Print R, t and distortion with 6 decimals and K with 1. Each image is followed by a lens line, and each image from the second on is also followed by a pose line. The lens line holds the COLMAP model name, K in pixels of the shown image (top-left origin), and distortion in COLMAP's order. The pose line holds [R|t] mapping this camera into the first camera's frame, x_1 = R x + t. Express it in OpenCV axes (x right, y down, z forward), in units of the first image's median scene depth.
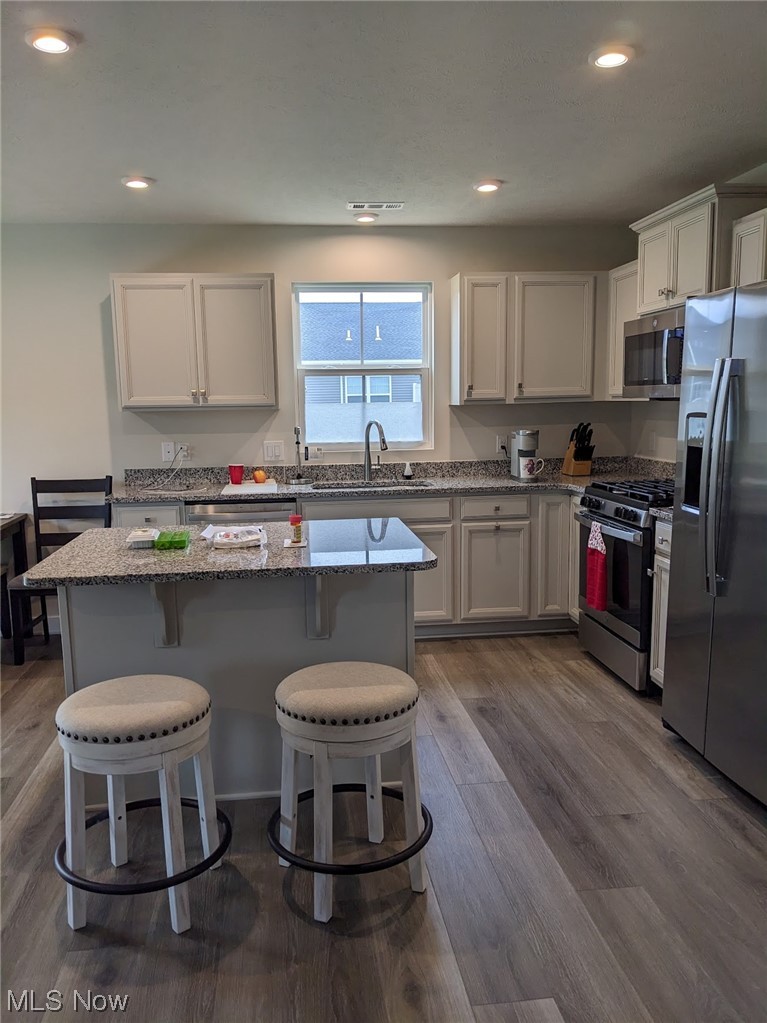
lens RADIAL K [[817.6, 0, 380.2], [0, 817.6, 519.9], [0, 0, 1]] dist [0.053076, -0.062970]
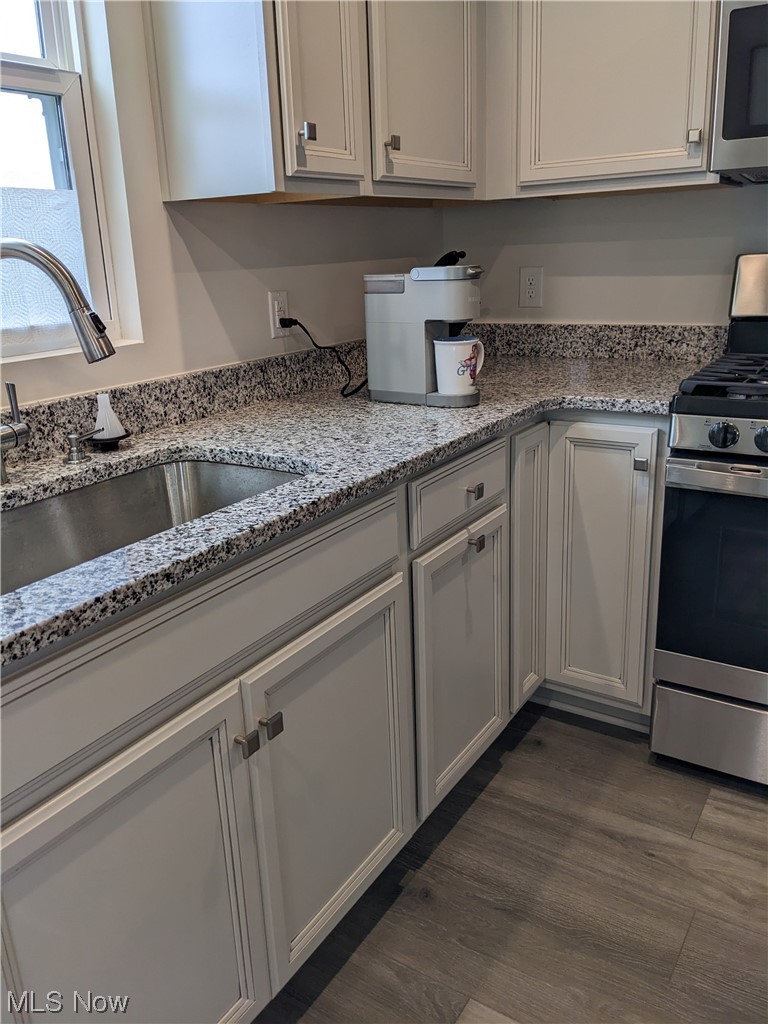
lens RADIAL K [[804.5, 0, 376.1], [0, 804.5, 497.6], [0, 0, 1]] dist [-0.006852, -0.014656]
pose [[0.652474, -0.231320, 0.721643, -0.131241], [0.137639, 0.972608, 0.187320, -0.081185], [-0.745207, -0.022895, 0.666440, 0.789085]]
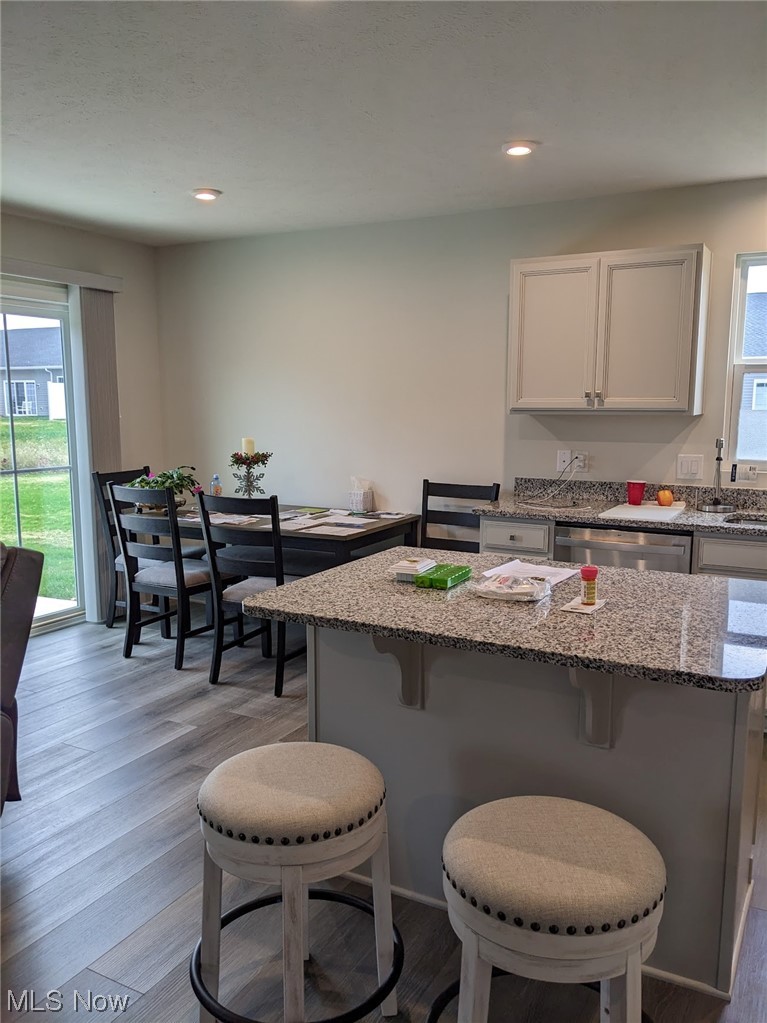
lens RADIAL K [[817.6, 0, 386.2], [0, 817.6, 522.4], [0, 0, 1]] dist [0.053076, -0.062970]
pose [[0.815258, 0.104134, -0.569659, 0.100126], [-0.100515, 0.994214, 0.037894, -0.034133], [0.570308, 0.026366, 0.821007, 0.188144]]
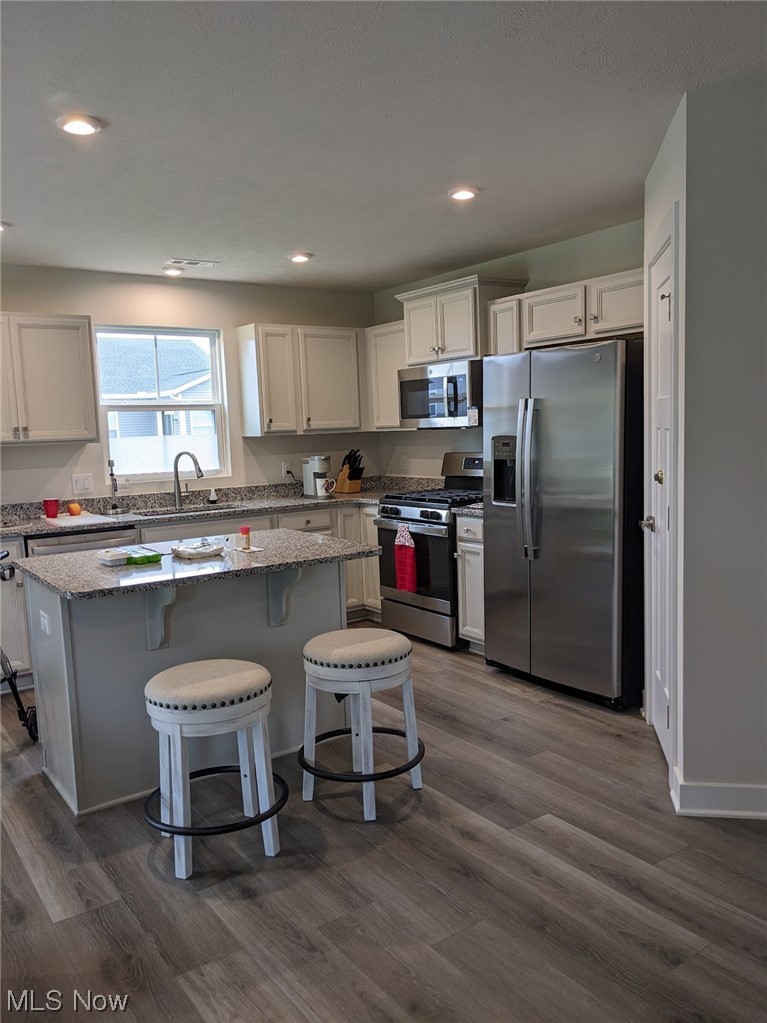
lens RADIAL K [[817.6, 0, 389.2], [0, 817.6, 518.9], [0, 0, 1]] dist [0.053076, -0.062970]
pose [[0.876195, -0.067195, 0.477250, -0.315503], [0.089301, 0.995721, -0.023756, 0.020221], [-0.473611, 0.063434, 0.878447, -0.098000]]
